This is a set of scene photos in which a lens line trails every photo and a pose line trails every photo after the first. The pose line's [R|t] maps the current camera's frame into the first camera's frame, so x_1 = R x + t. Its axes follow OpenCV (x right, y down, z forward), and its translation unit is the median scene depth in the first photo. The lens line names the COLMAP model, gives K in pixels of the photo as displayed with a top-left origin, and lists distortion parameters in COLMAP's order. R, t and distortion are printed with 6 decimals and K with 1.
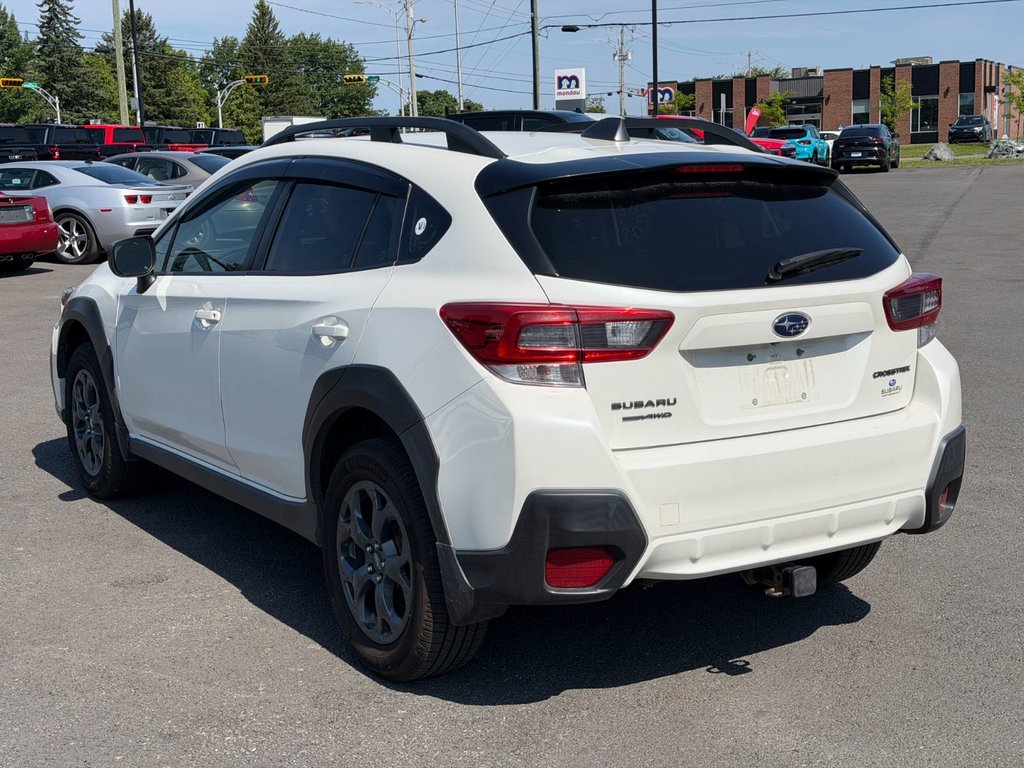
lens RADIAL K [[1437.2, 0, 512.0], [0, 1437.2, 384.0], [0, 0, 1]] dist [0.195603, -0.397770]
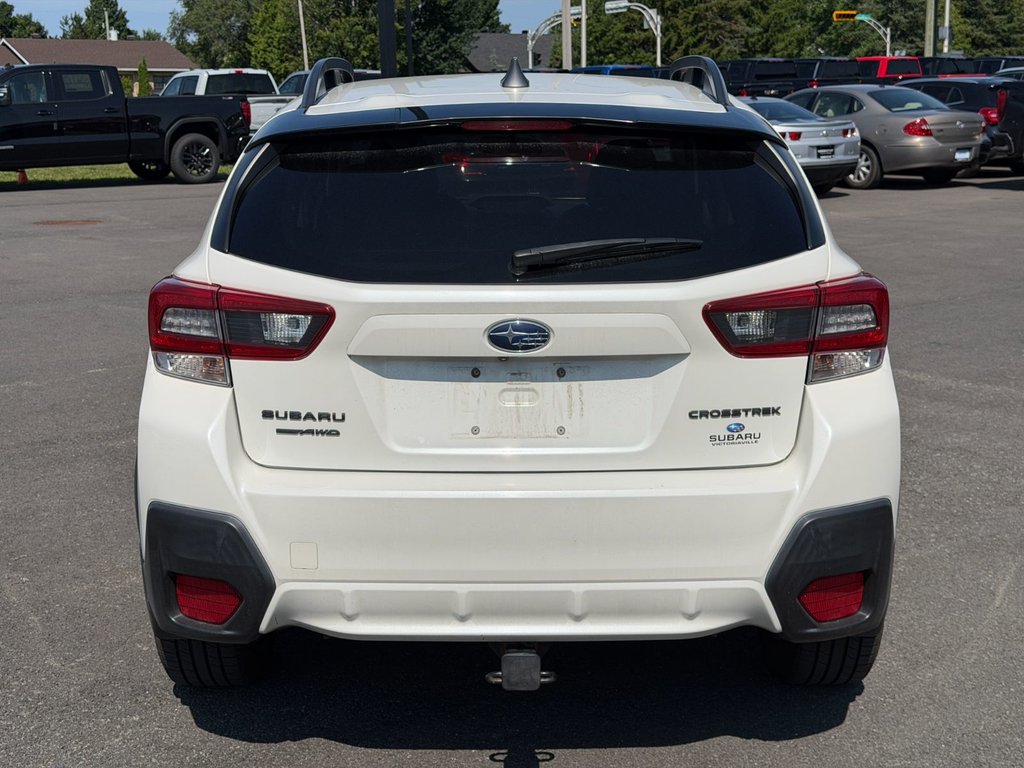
lens RADIAL K [[1437.2, 0, 512.0], [0, 1437.2, 384.0], [0, 0, 1]] dist [0.195603, -0.397770]
pose [[0.837046, 0.113516, -0.535228, 0.588408], [-0.088966, 0.993460, 0.071568, -0.068575], [0.539851, -0.012289, 0.841671, 0.357218]]
